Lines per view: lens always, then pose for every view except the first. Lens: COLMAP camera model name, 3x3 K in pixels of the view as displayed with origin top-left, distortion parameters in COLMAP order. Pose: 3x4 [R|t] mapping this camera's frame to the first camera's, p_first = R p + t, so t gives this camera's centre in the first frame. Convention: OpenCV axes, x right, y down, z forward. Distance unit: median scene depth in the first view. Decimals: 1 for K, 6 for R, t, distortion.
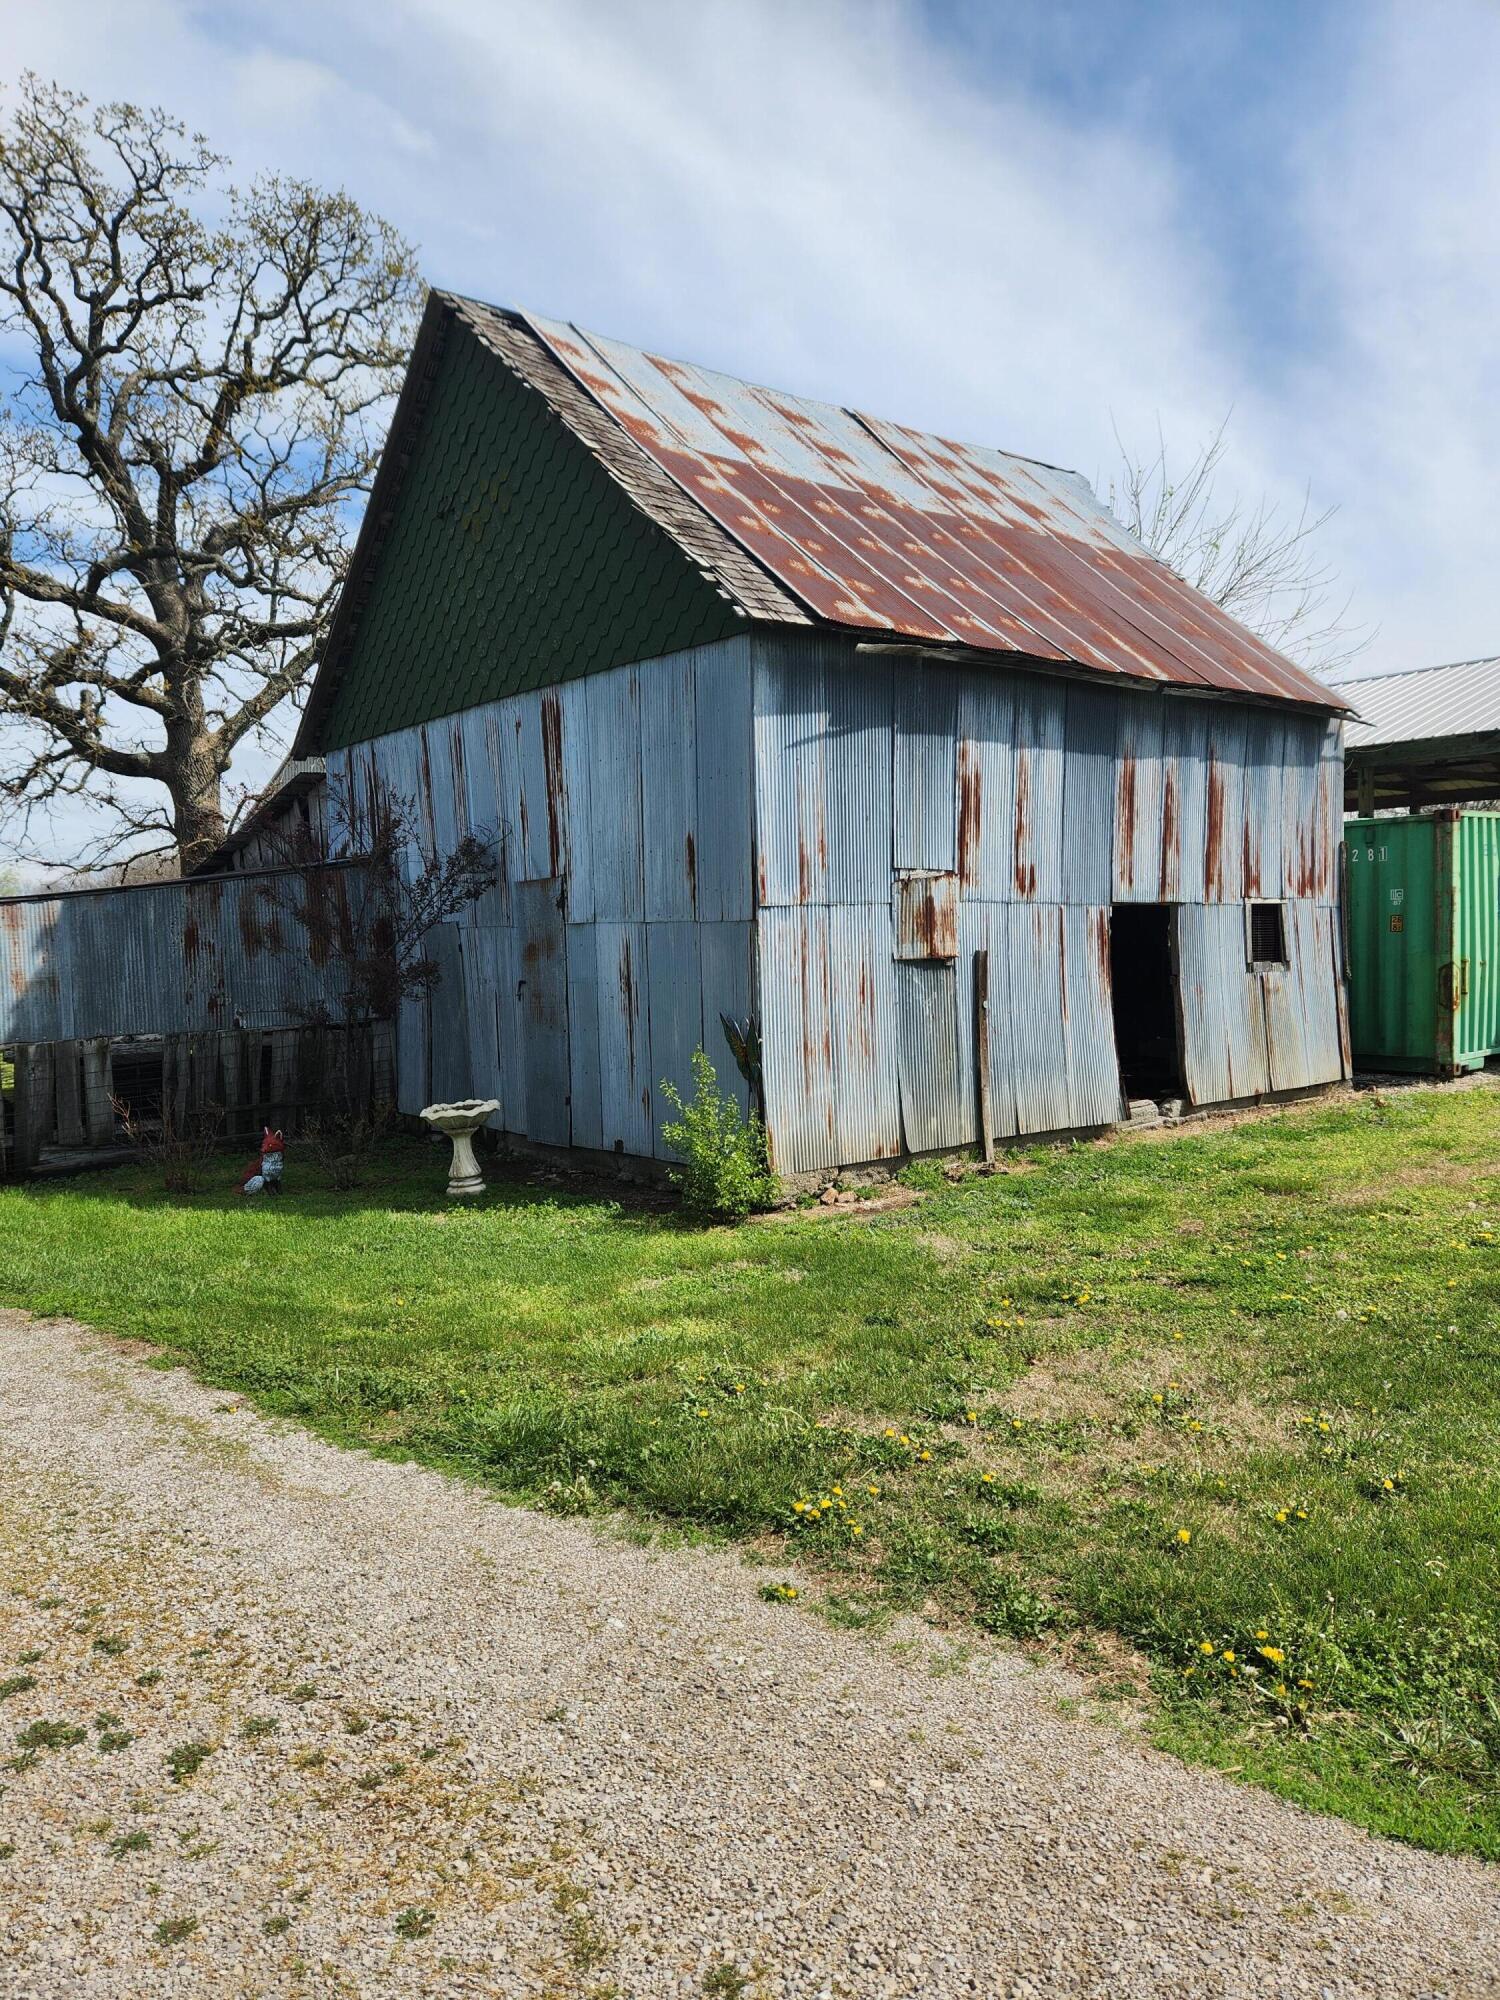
lens RADIAL K [[1380.0, 0, 745.3], [0, 1380.0, 1006.9], [0, 0, 1]] dist [0.048538, -0.012486]
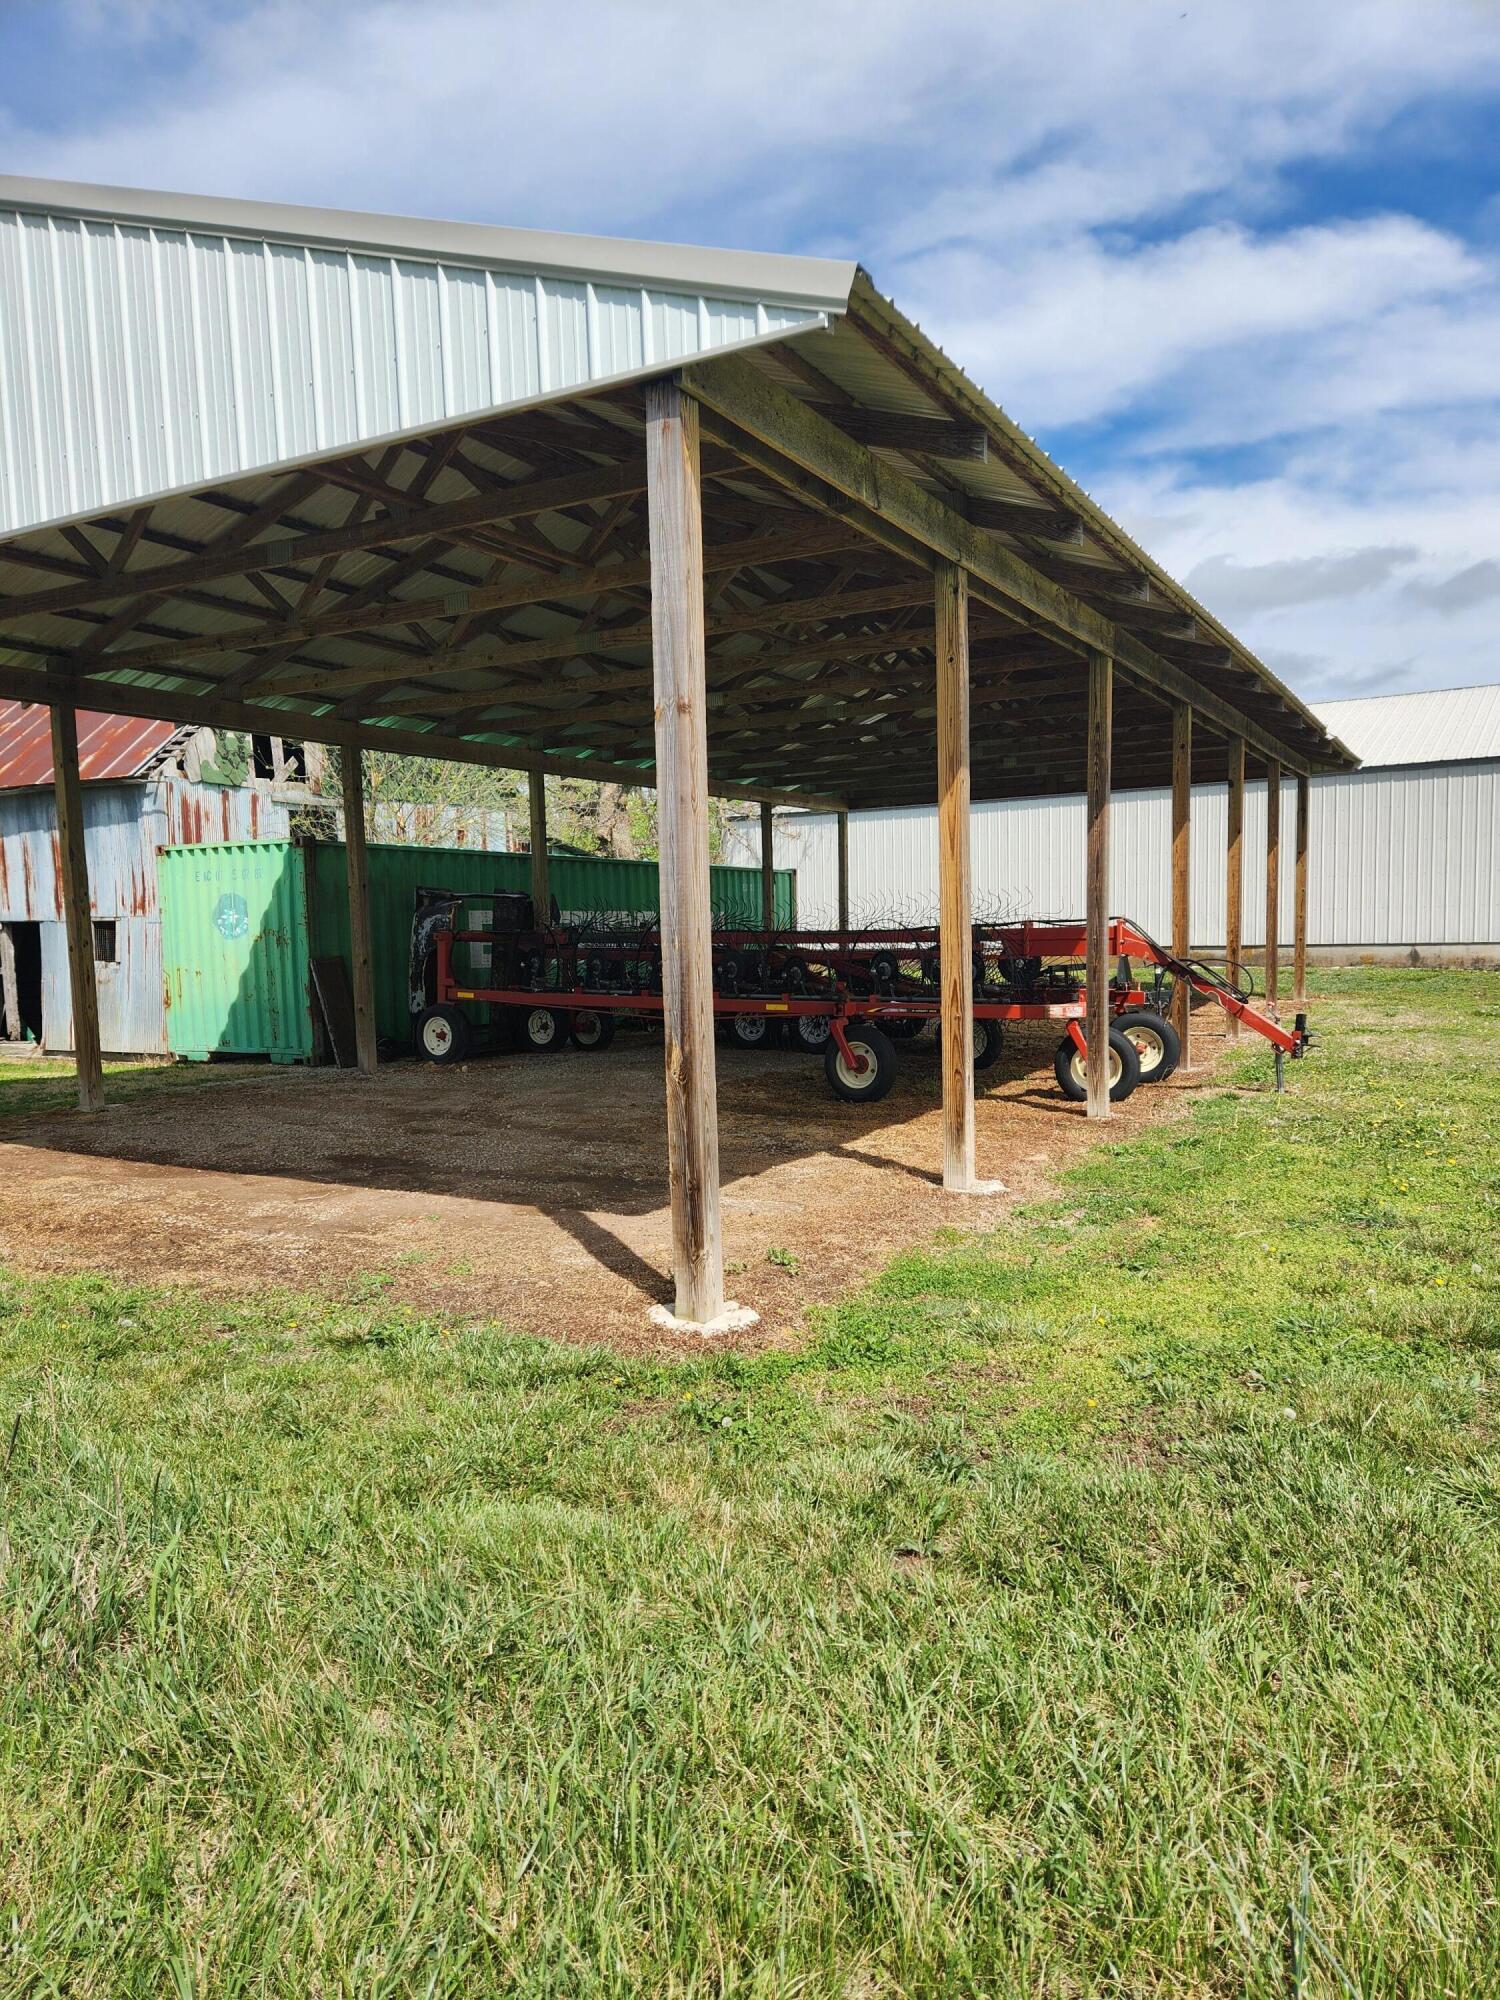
lens RADIAL K [[1380.0, 0, 748.2], [0, 1380.0, 1010.7], [0, 0, 1]] dist [0.048538, -0.012486]
pose [[0.713166, -0.041723, 0.699753, -0.155832], [0.048731, 0.998763, 0.009887, 0.034911], [-0.699300, 0.027049, 0.714317, -0.481080]]
